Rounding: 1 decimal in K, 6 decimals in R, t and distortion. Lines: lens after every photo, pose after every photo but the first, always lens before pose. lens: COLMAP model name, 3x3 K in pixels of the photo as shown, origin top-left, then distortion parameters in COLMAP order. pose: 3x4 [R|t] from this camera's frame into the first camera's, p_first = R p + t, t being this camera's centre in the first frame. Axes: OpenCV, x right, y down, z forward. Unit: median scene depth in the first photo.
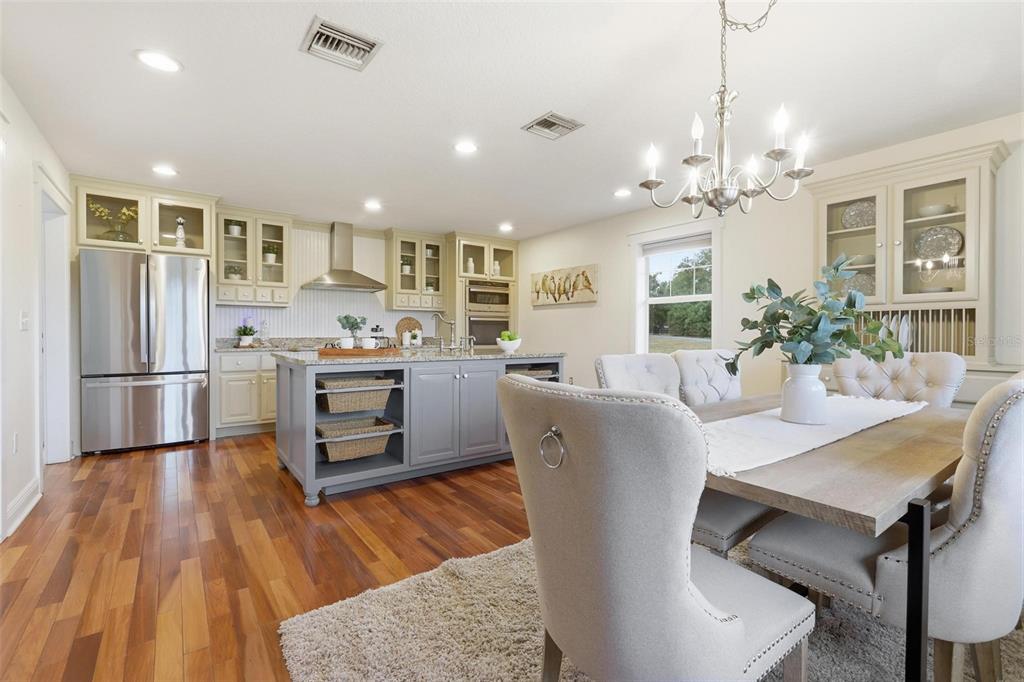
lens RADIAL K [[454.9, 0, 509.7], [0, 454.9, 335.4], [0, 0, 1]] dist [-0.002931, -0.000377]
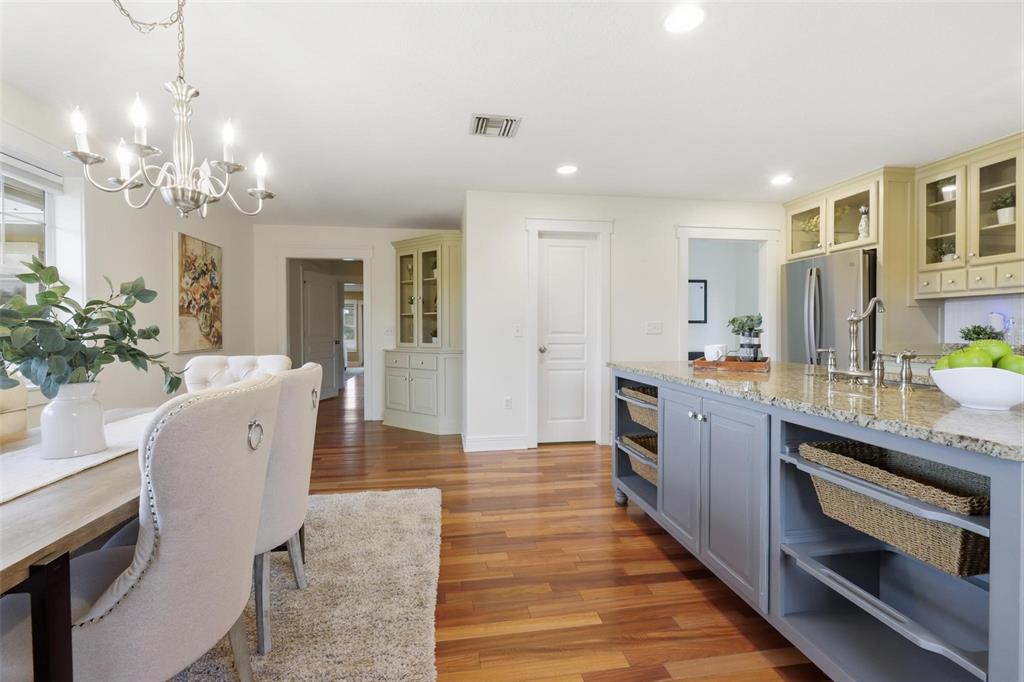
lens RADIAL K [[454.9, 0, 509.7], [0, 454.9, 335.4], [0, 0, 1]] dist [-0.002931, -0.000377]
pose [[-0.469813, 0.006084, -0.882745, 0.483884], [-0.009489, 0.999884, 0.011941, -0.012295], [0.882715, 0.013986, -0.469701, 1.014181]]
